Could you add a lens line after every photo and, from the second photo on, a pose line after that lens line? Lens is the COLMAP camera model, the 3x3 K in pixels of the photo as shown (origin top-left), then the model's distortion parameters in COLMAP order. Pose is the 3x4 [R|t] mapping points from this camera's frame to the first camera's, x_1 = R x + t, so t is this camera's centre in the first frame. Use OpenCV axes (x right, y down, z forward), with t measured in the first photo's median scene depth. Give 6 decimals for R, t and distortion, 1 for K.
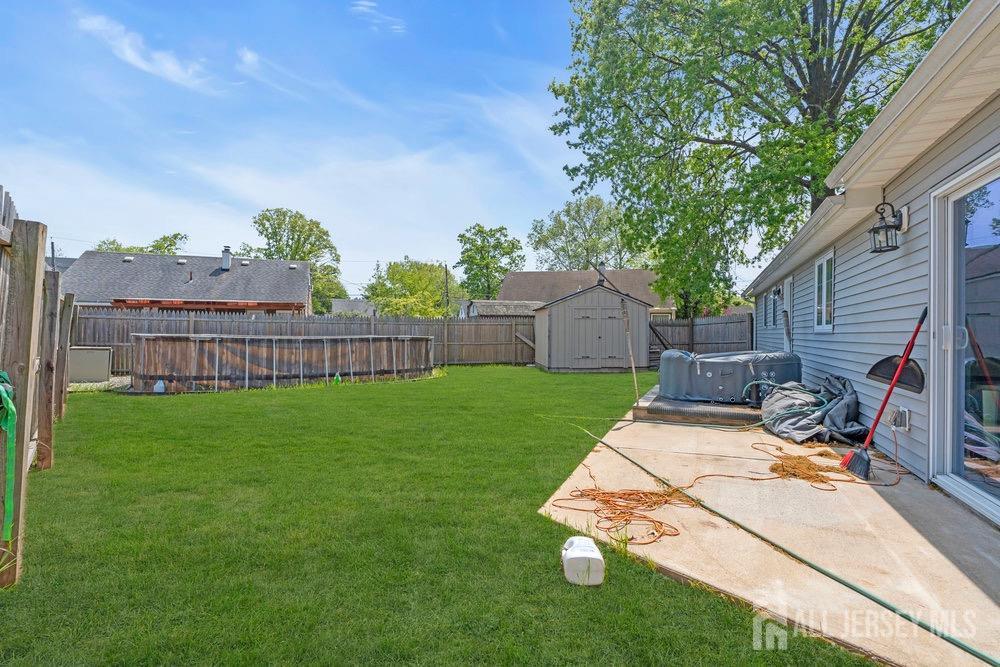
lens RADIAL K [[452.0, 0, 500.8], [0, 452.0, 329.8], [0, 0, 1]] dist [-0.002977, 0.000798]
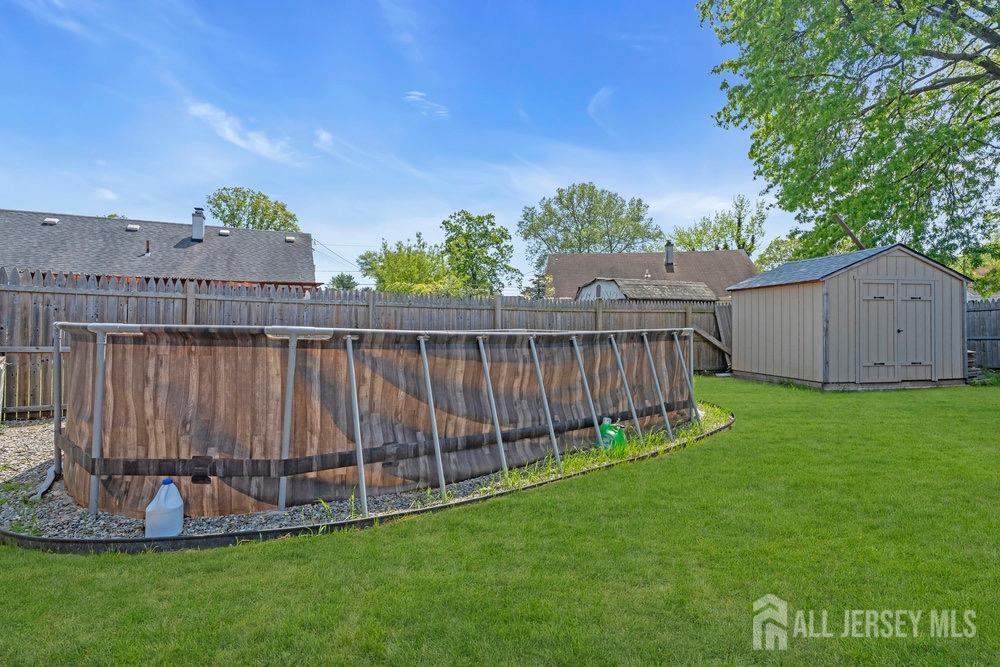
lens RADIAL K [[452.0, 0, 500.8], [0, 452.0, 329.8], [0, 0, 1]] dist [-0.002977, 0.000798]
pose [[0.995816, -0.002841, 0.091335, -0.110398], [0.002051, 0.999960, 0.008745, 0.002662], [-0.091356, -0.008521, 0.995782, 0.135163]]
